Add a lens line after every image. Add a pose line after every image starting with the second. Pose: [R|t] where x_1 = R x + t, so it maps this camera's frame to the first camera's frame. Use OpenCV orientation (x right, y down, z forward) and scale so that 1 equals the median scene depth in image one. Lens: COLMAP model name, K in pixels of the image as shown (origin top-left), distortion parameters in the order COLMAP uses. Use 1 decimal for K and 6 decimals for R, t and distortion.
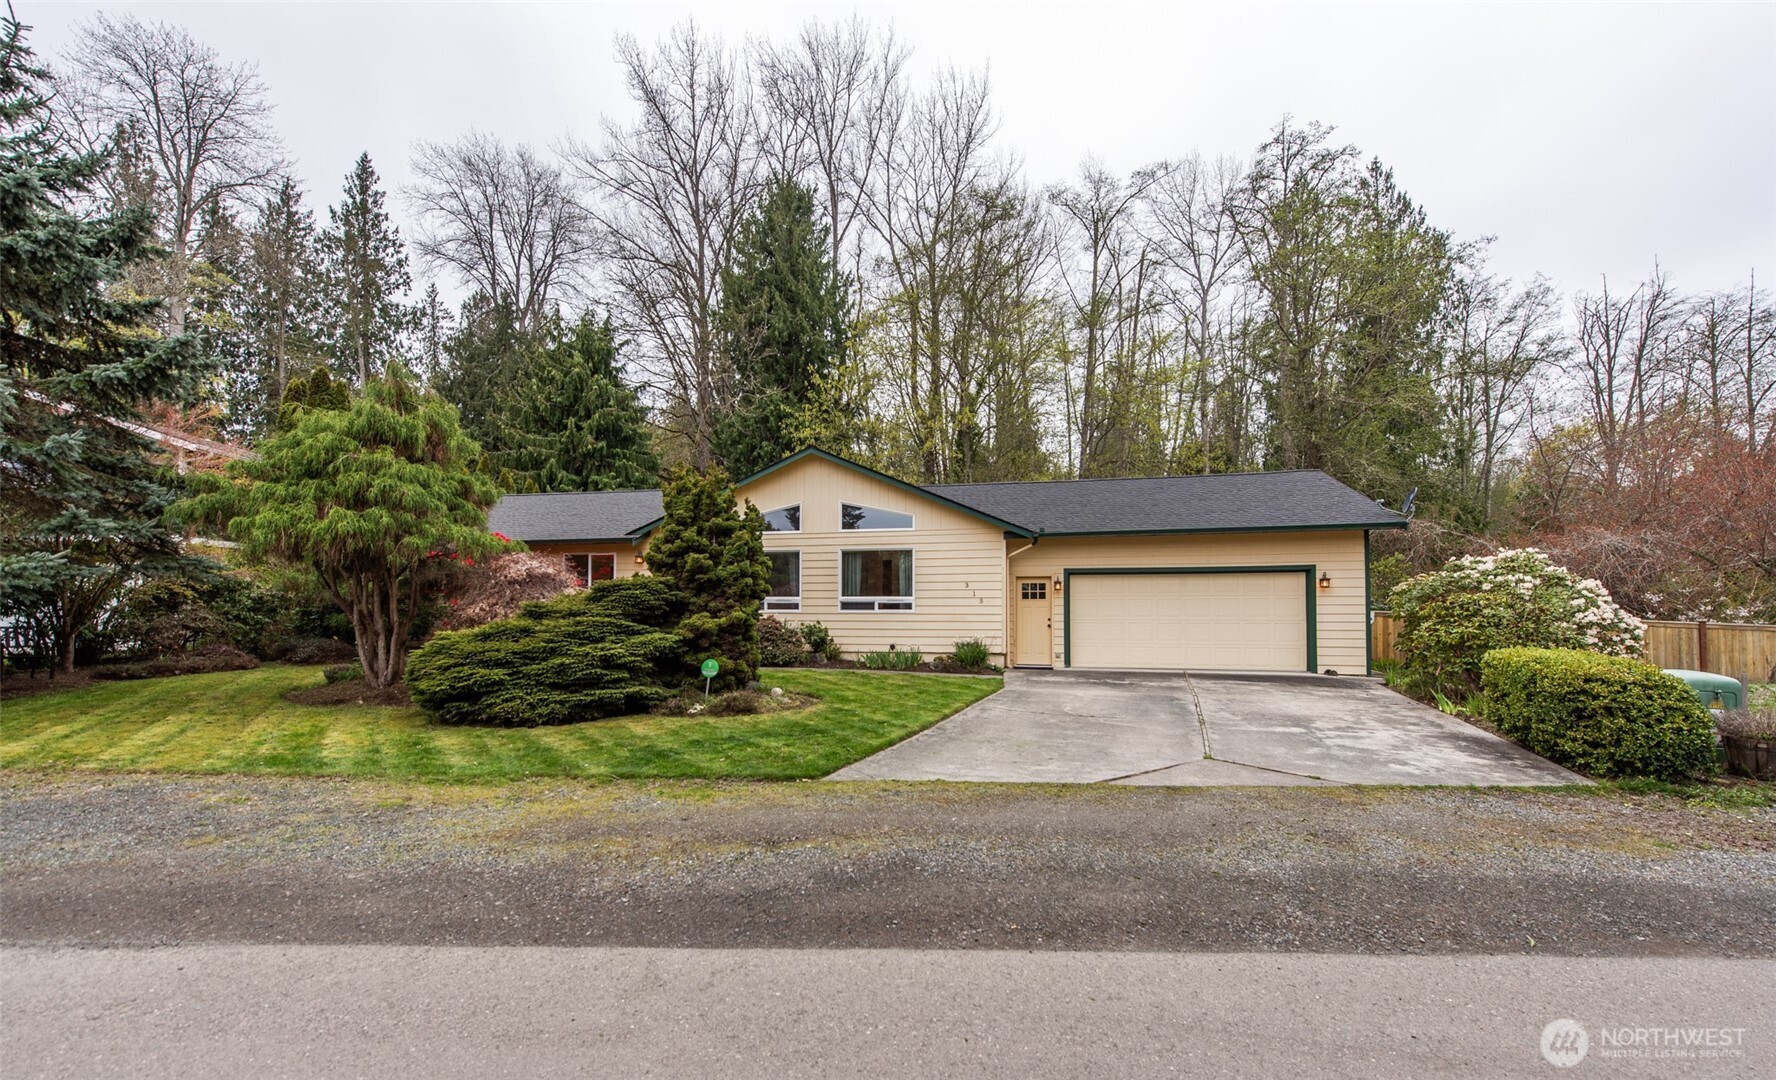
lens RADIAL K [[730.3, 0, 887.6], [0, 730.3, 591.6], [0, 0, 1]] dist [0.005826, -0.000278]
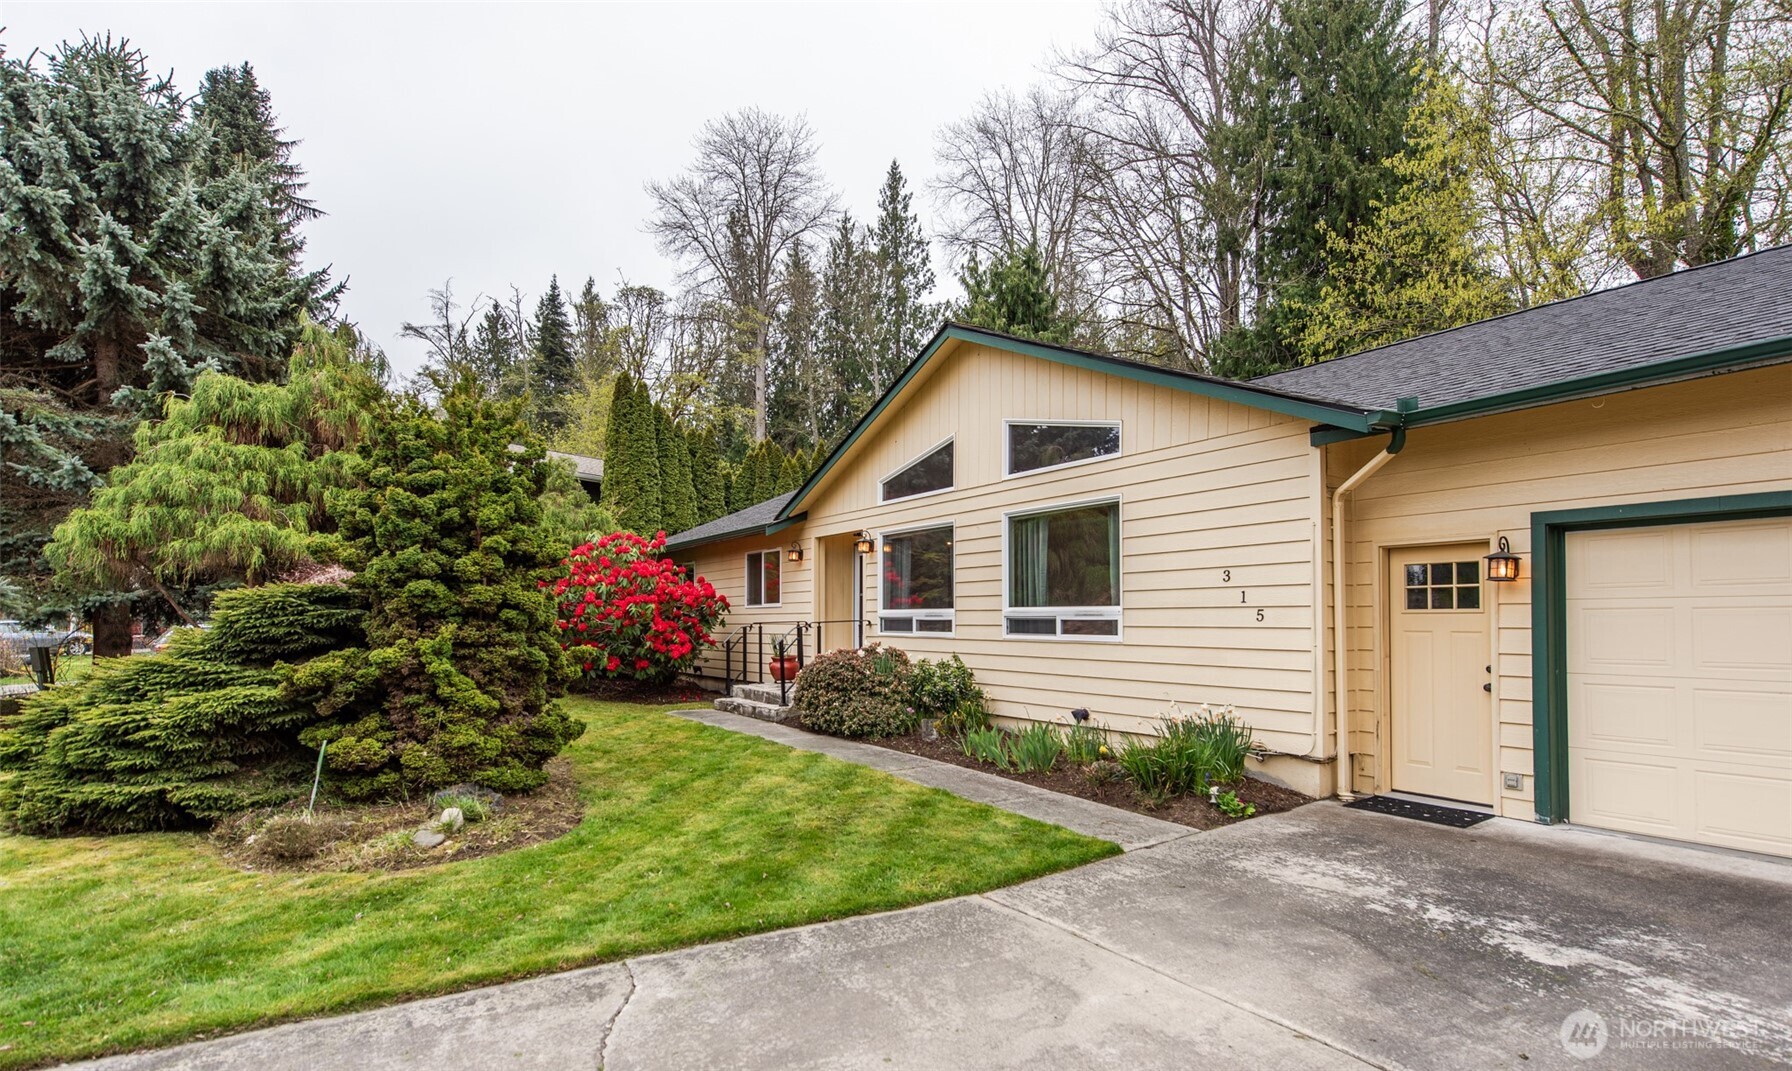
lens RADIAL K [[864.9, 0, 893.3], [0, 864.9, 597.1], [0, 0, 1]] dist [0.014369, 0.000008]
pose [[0.722547, -0.019804, -0.691039, 0.142518], [0.019744, 0.999773, -0.008008, 0.001378], [0.691040, -0.007858, 0.722774, 0.247443]]
